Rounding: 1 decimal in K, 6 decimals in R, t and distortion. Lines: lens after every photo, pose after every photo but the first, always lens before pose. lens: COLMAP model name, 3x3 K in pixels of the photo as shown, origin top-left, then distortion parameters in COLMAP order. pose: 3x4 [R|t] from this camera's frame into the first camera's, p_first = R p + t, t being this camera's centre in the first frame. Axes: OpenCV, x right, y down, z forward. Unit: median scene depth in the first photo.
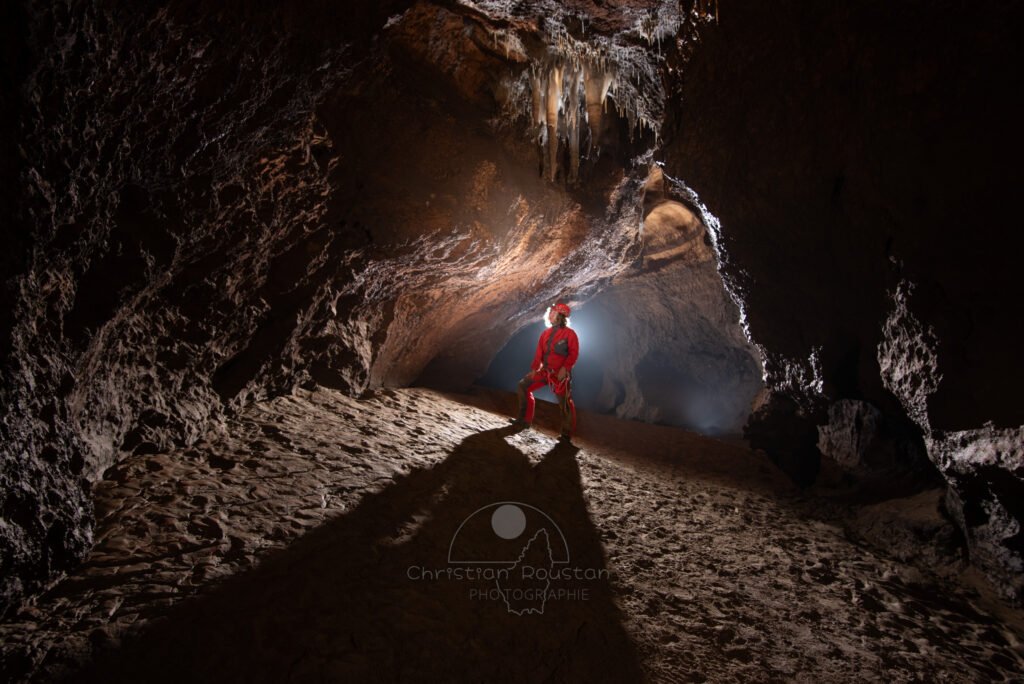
lens RADIAL K [[515.7, 0, 507.6], [0, 515.7, 342.9], [0, 0, 1]] dist [-0.022062, -0.001086]
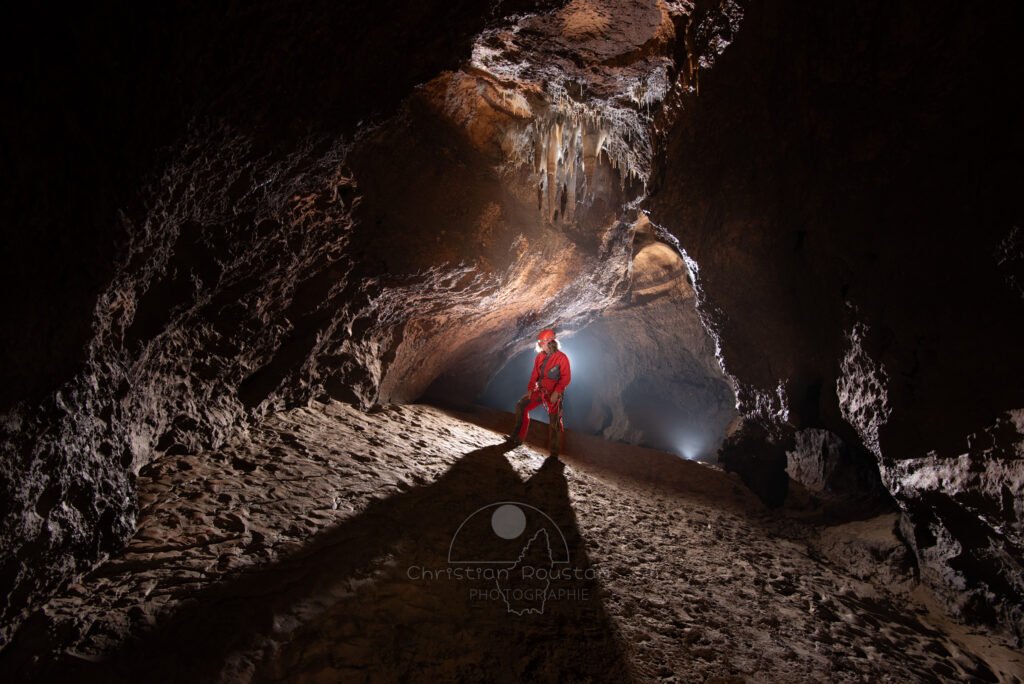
lens RADIAL K [[515.7, 0, 507.6], [0, 515.7, 342.9], [0, 0, 1]] dist [-0.022062, -0.001086]
pose [[0.999359, 0.035345, 0.005595, -0.003674], [-0.035064, 0.998408, -0.044187, -0.001592], [-0.007148, 0.043962, 0.999008, -0.120058]]
